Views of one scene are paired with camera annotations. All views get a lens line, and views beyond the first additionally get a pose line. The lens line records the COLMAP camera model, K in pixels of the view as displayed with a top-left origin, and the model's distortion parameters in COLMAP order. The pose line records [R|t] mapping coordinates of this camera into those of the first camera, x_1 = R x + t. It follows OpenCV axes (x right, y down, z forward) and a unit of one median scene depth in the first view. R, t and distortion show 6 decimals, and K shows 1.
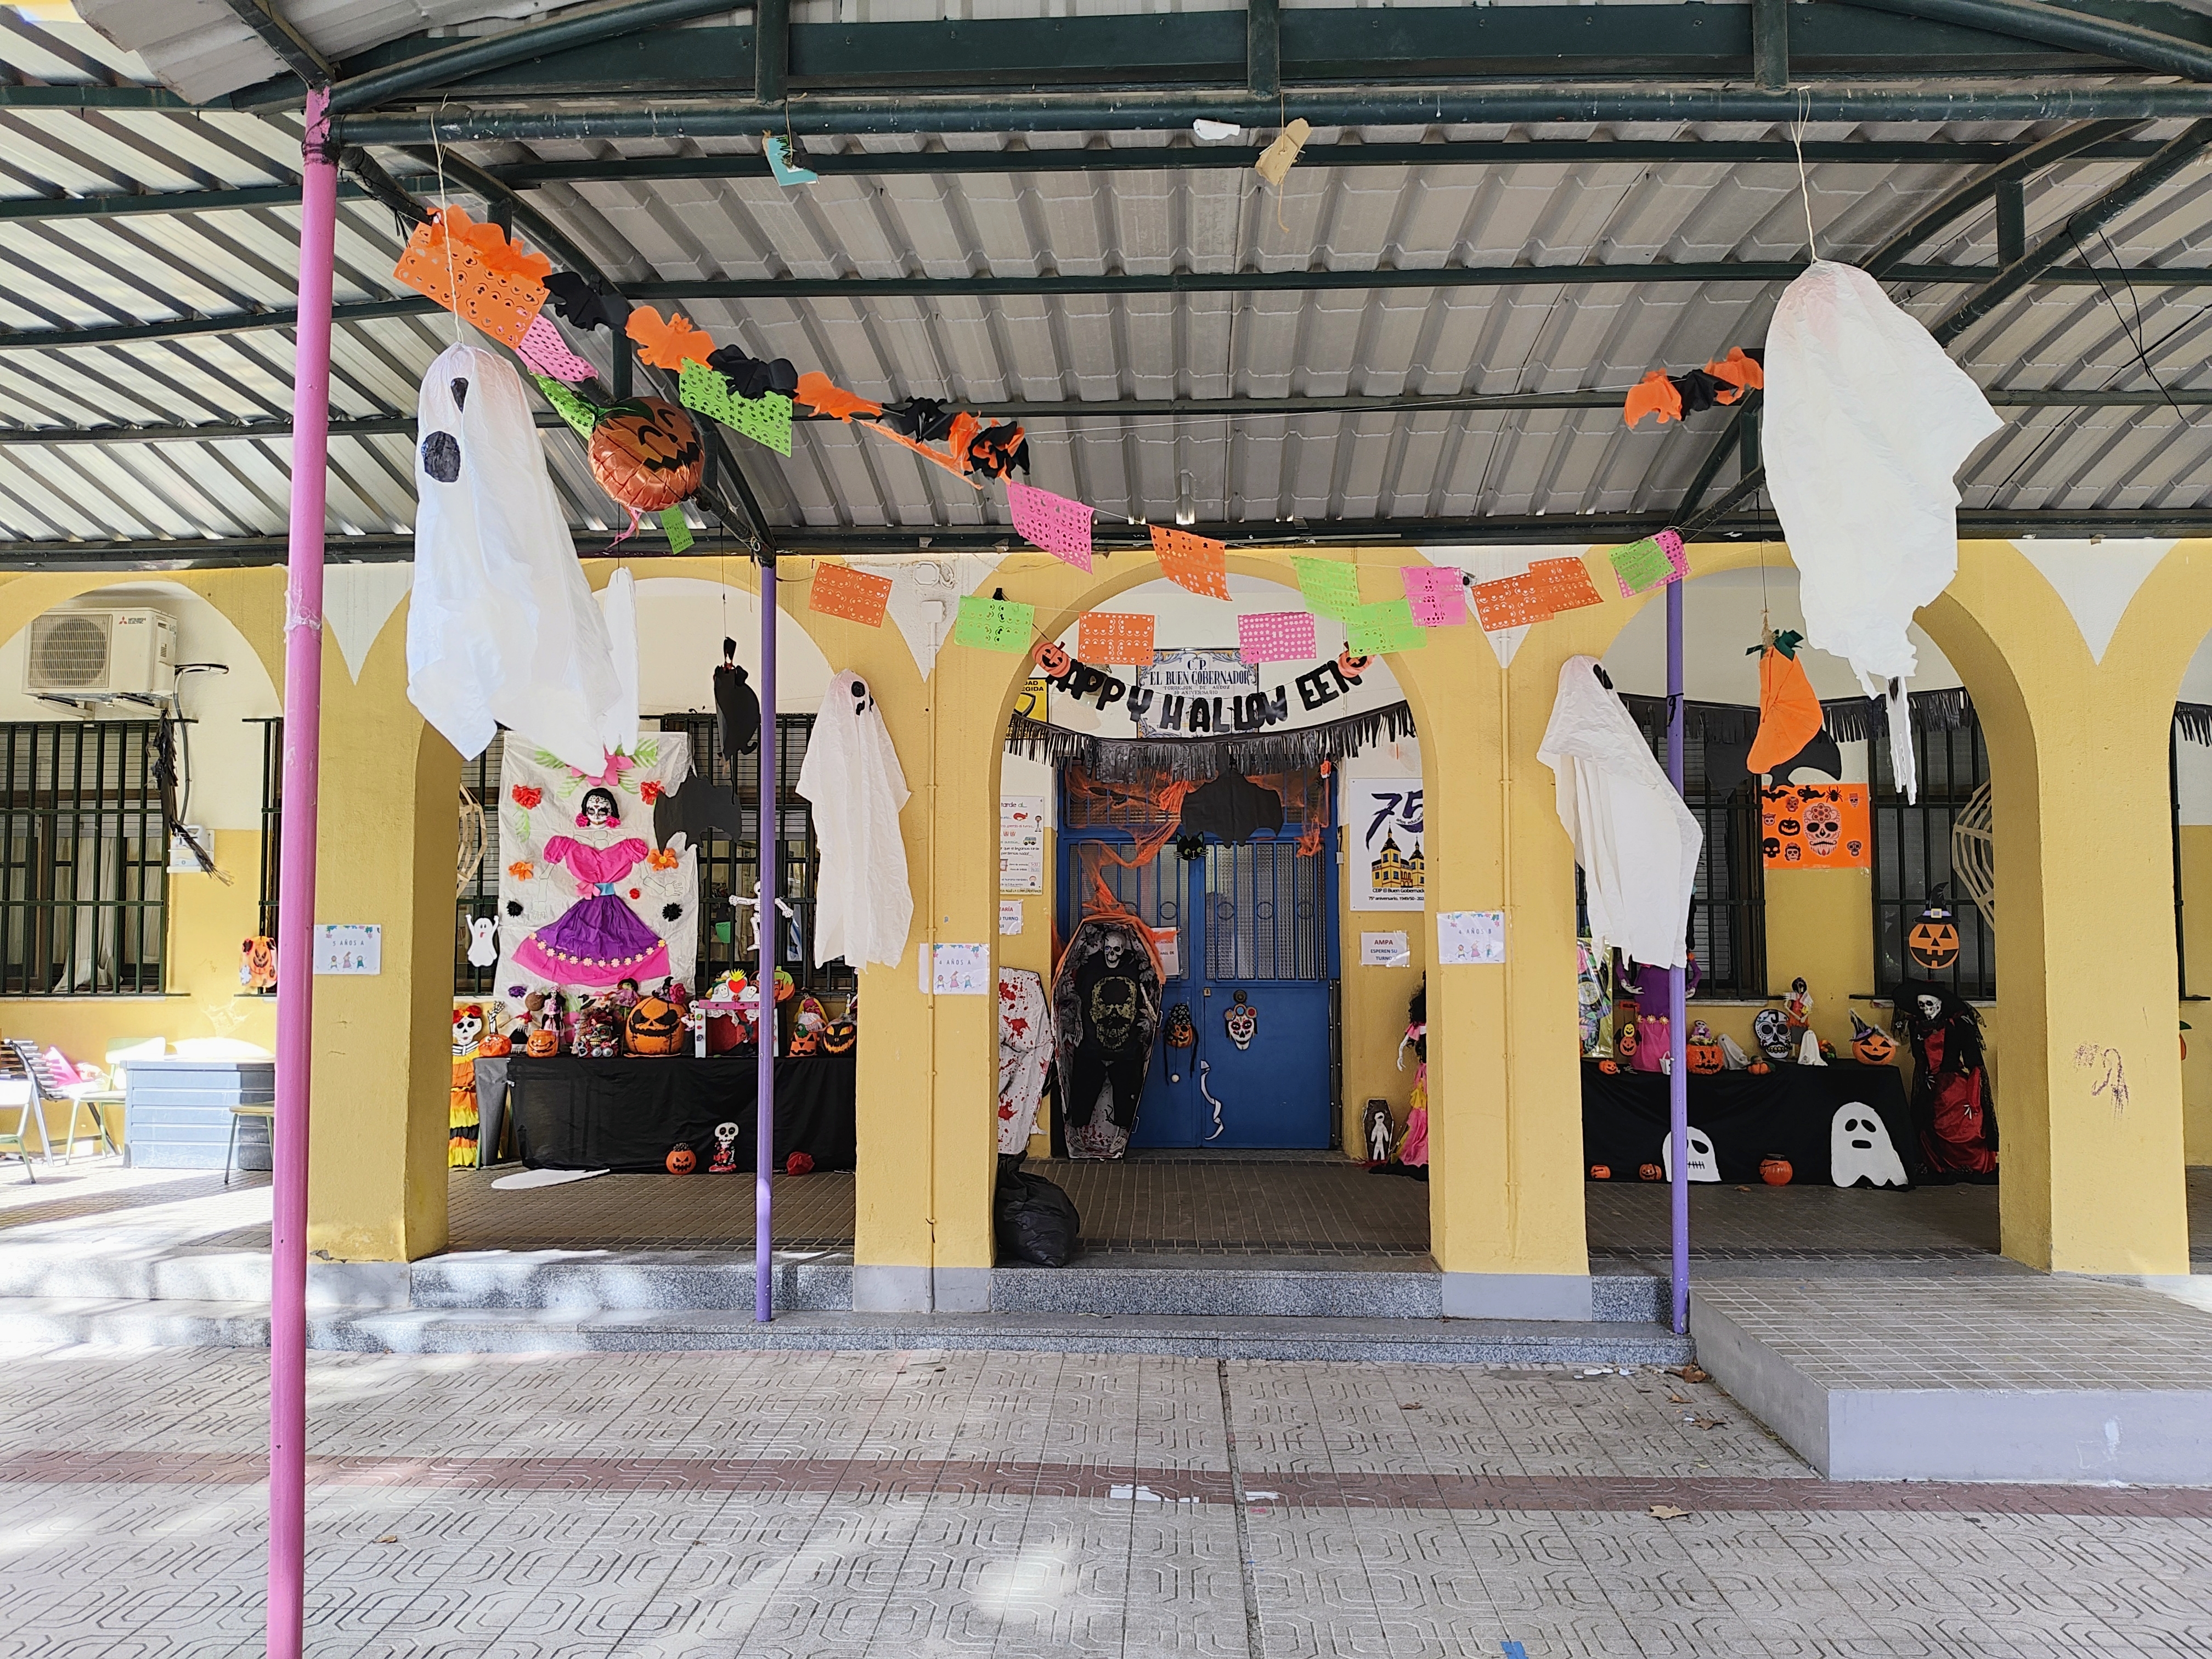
lens RADIAL K [[1759.6, 0, 1106.0], [0, 1759.6, 829.5], [0, 0, 1]] dist [0.181386, -0.425521]
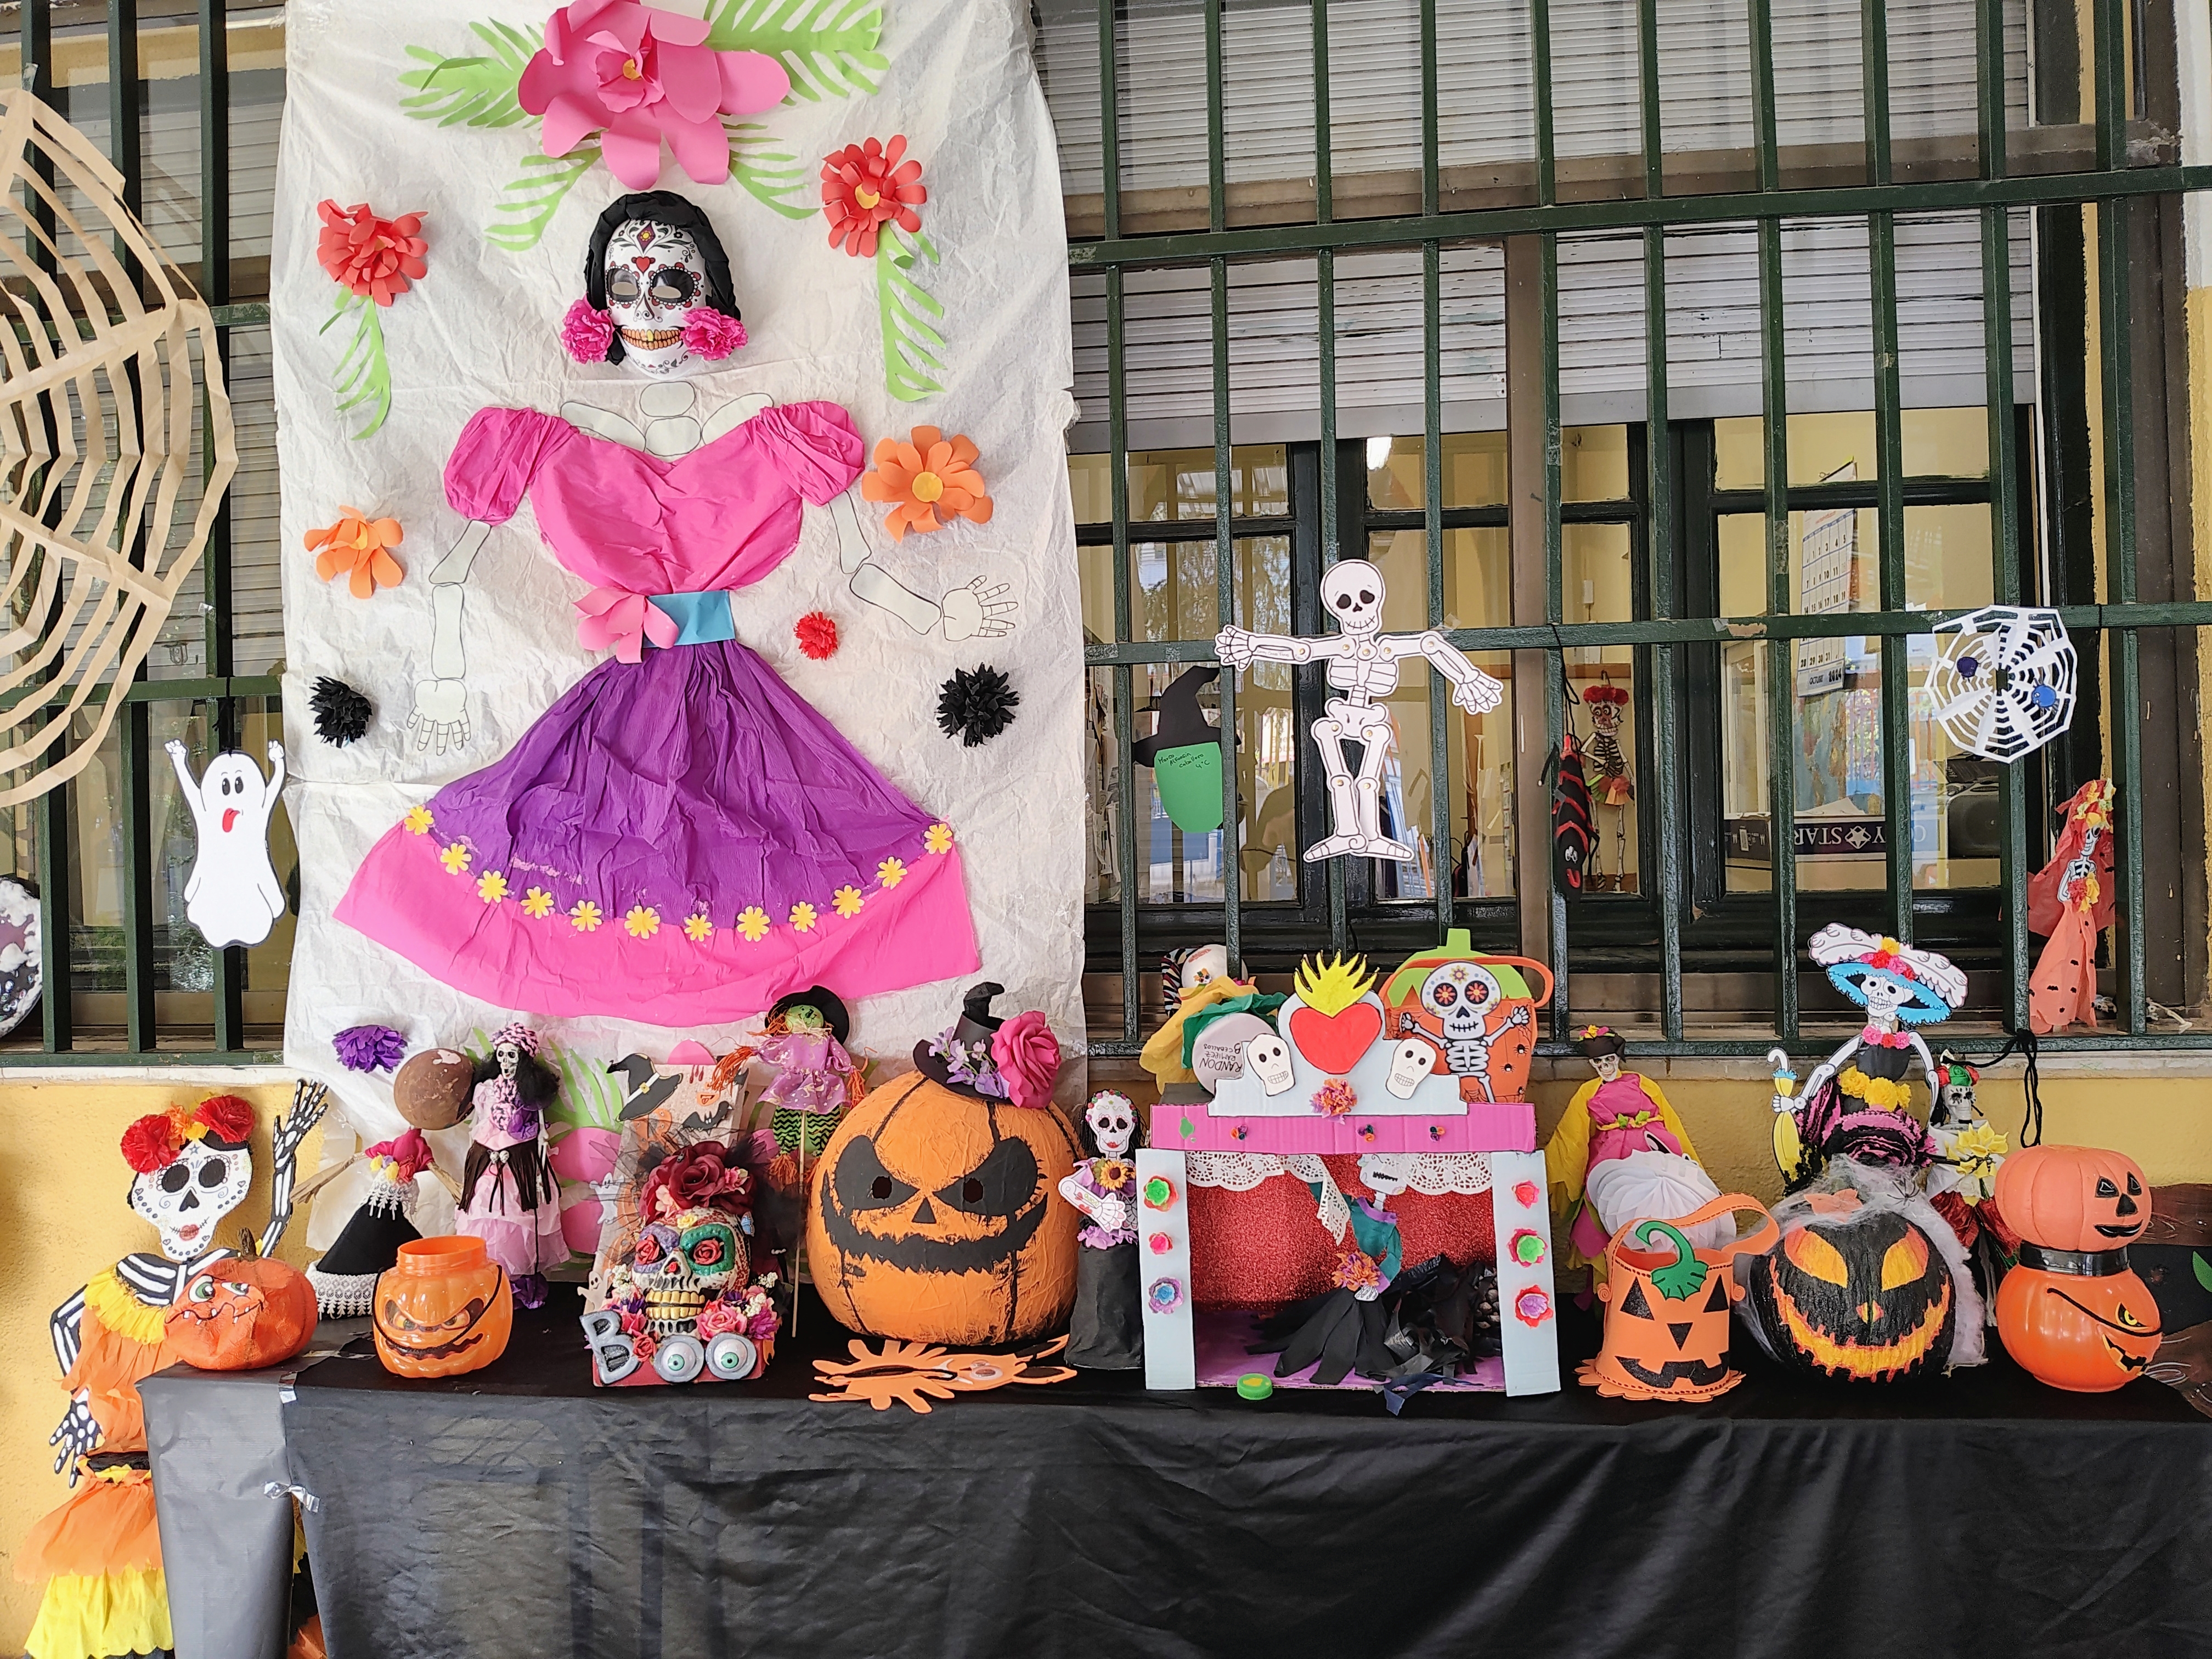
lens RADIAL K [[1759.6, 0, 1106.0], [0, 1759.6, 829.5], [0, 0, 1]] dist [0.181386, -0.425521]
pose [[0.996713, -0.025042, -0.077046, -0.209229], [0.028966, 0.998317, 0.050243, 0.051378], [0.075658, -0.052310, 0.995761, 0.765927]]
